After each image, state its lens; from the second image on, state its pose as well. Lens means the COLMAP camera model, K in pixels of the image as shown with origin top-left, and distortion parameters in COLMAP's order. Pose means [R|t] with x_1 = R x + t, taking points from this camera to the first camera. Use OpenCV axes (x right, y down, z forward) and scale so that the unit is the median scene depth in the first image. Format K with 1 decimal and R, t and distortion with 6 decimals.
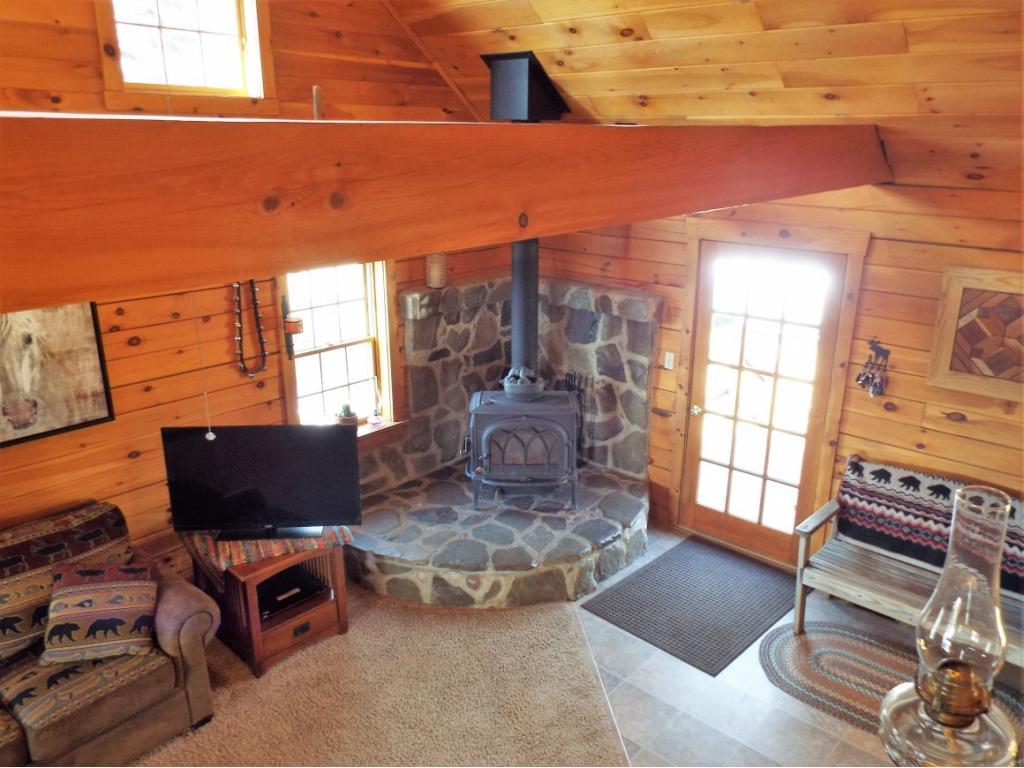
lens RADIAL K [[770.1, 0, 514.5], [0, 770.1, 387.2], [0, 0, 1]] dist [0.005167, -0.009597]
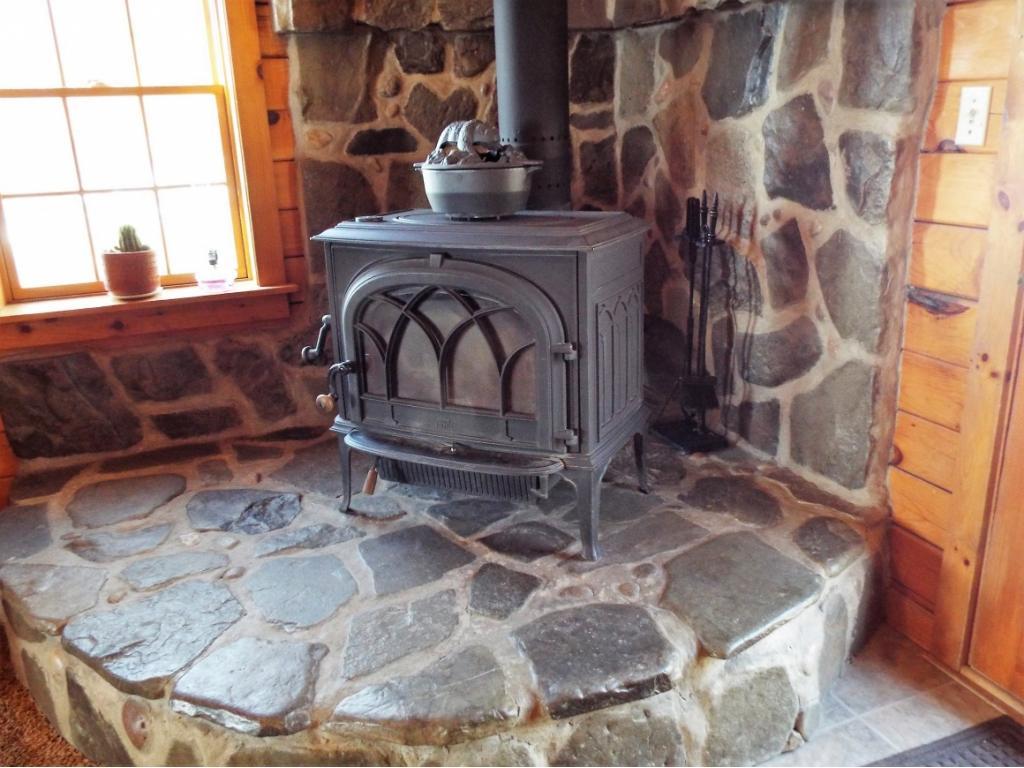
lens RADIAL K [[866.9, 0, 503.7], [0, 866.9, 379.6], [0, 0, 1]] dist [-0.009125, 0.006195]
pose [[0.901804, 0.099345, -0.420572, 0.186698], [-0.096472, 0.994937, 0.028159, 0.072159], [0.421240, 0.015180, 0.906822, 0.622359]]
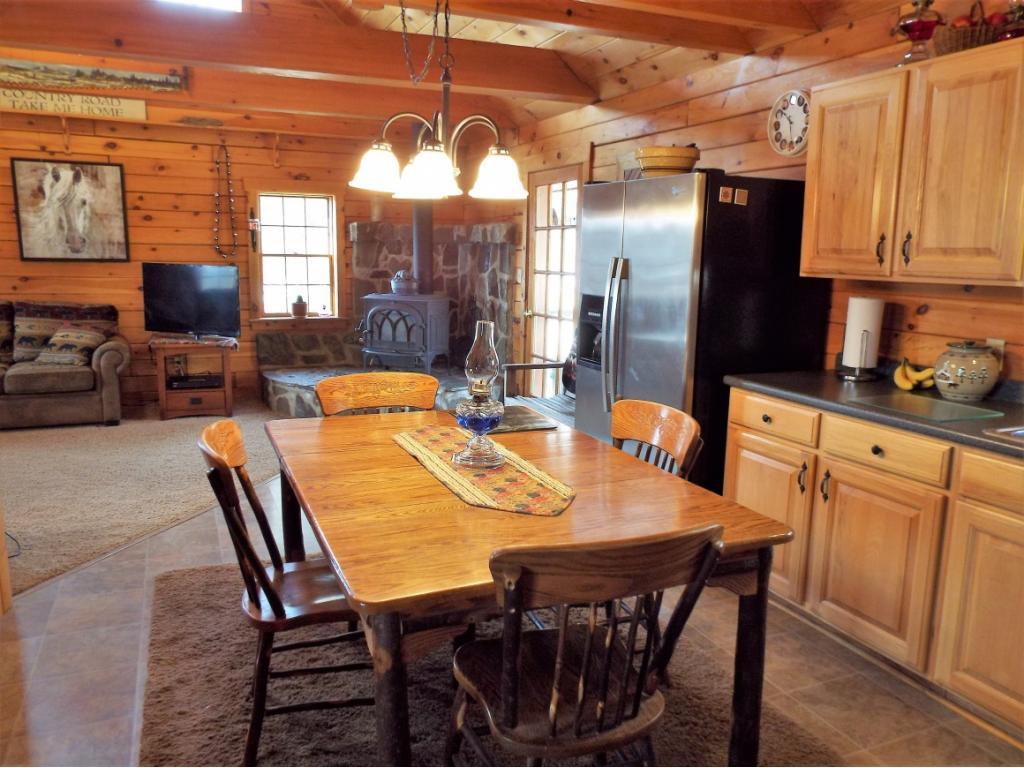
lens RADIAL K [[770.1, 0, 477.2], [0, 770.1, 388.6], [0, 0, 1]] dist [0.005167, -0.009597]
pose [[0.902536, 0.091485, -0.420785, 0.675673], [-0.146517, 0.984110, -0.100300, 0.278890], [0.404923, 0.152176, 0.901599, -0.128786]]
